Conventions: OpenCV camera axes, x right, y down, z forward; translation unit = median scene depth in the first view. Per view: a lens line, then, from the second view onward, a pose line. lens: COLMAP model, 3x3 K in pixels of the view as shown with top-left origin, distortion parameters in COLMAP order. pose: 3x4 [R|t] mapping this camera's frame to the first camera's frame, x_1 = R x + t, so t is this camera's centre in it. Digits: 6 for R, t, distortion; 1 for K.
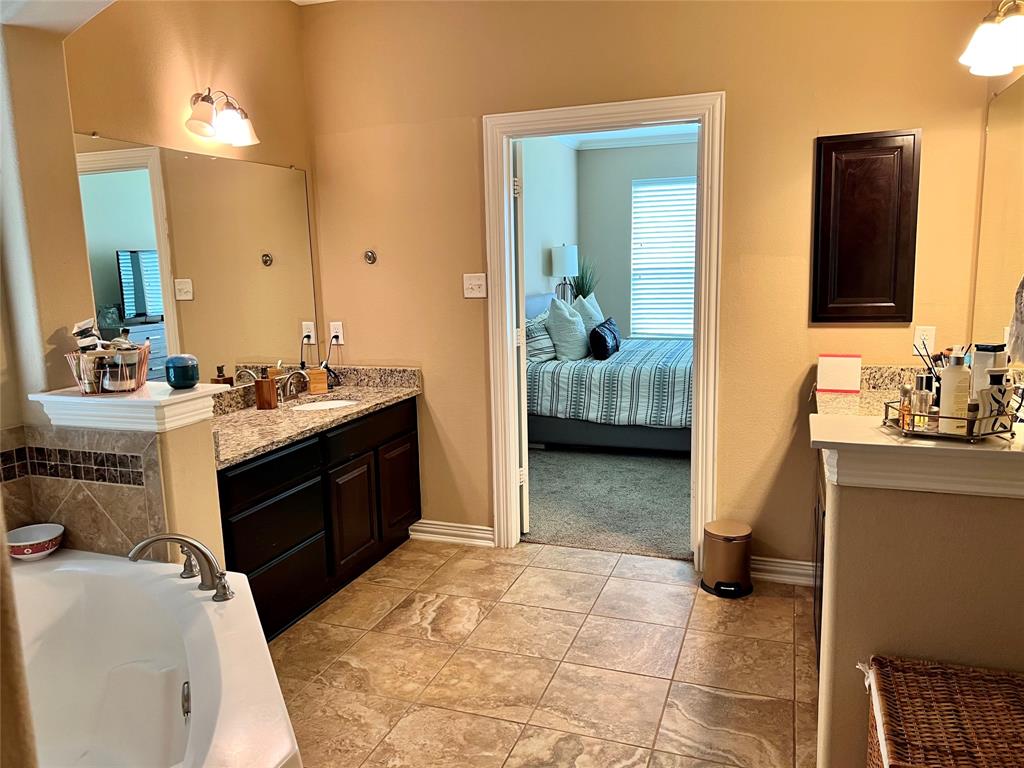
lens RADIAL K [[770.0, 0, 511.4], [0, 770.0, 383.5], [0, 0, 1]] dist [0.061582, -0.068733]
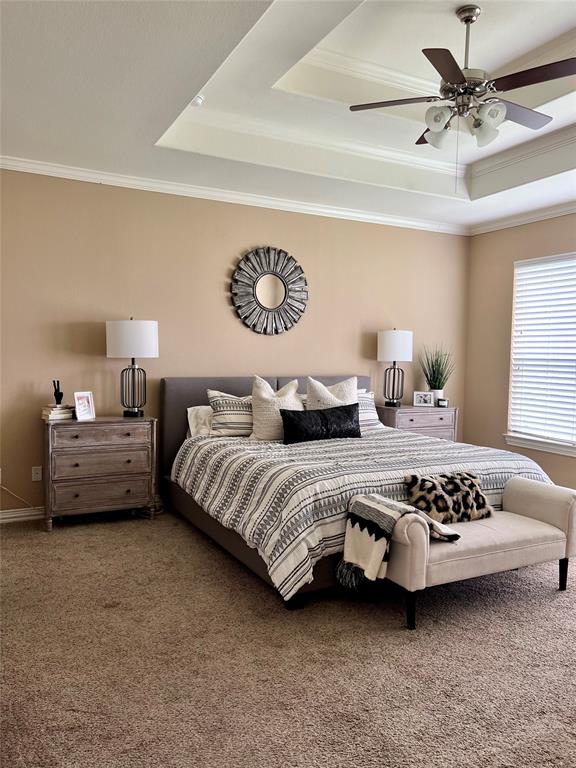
lens RADIAL K [[577.5, 0, 285.6], [0, 577.5, 383.5], [0, 0, 1]] dist [0.061582, -0.068733]
pose [[0.727687, 0.091673, -0.679756, 0.431642], [-0.152722, 0.987805, -0.030274, -0.060587], [0.668691, 0.125844, 0.732813, 0.339382]]
